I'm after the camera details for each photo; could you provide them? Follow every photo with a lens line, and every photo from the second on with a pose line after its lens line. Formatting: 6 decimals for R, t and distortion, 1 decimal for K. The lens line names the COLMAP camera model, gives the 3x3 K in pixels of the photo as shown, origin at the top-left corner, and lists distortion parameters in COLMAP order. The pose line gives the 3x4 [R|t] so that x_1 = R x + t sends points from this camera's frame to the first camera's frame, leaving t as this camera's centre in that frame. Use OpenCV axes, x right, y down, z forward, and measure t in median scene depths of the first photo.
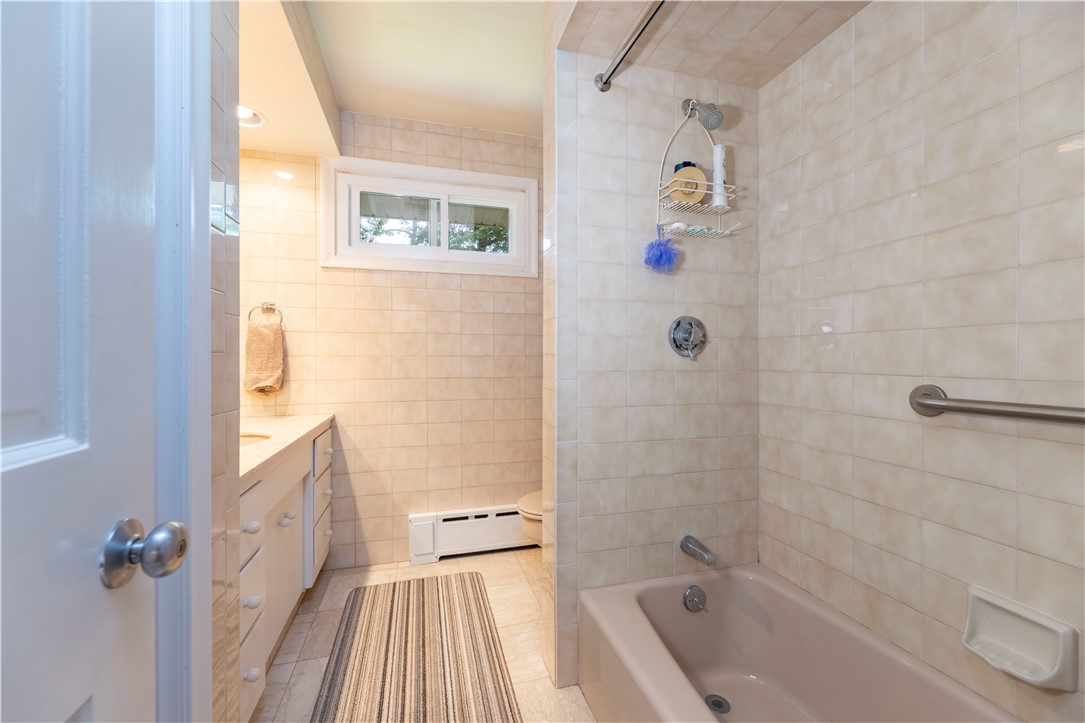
lens RADIAL K [[435.3, 0, 541.4], [0, 435.3, 361.3], [0, 0, 1]] dist [0.001840, 0.000687]
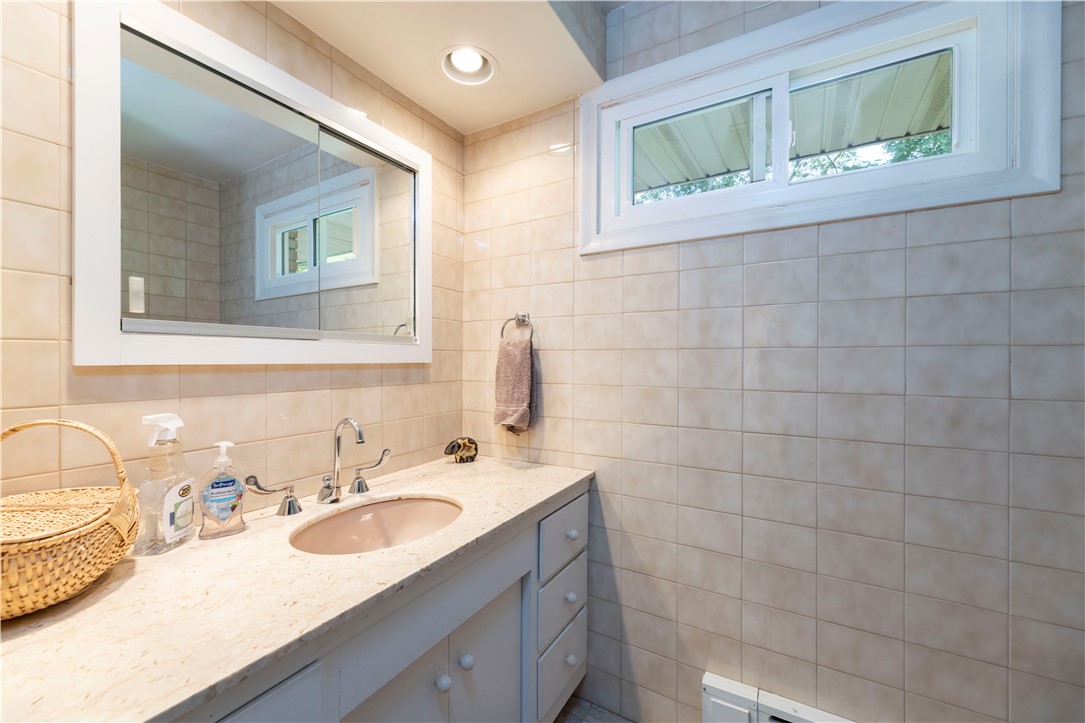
lens RADIAL K [[435.3, 0, 540.6], [0, 435.3, 358.4], [0, 0, 1]] dist [0.001840, 0.000687]
pose [[0.678625, 0.005690, -0.734463, -0.039266], [-0.002328, 0.999982, 0.005596, -0.055864], [0.734481, -0.002088, 0.678626, 0.478387]]
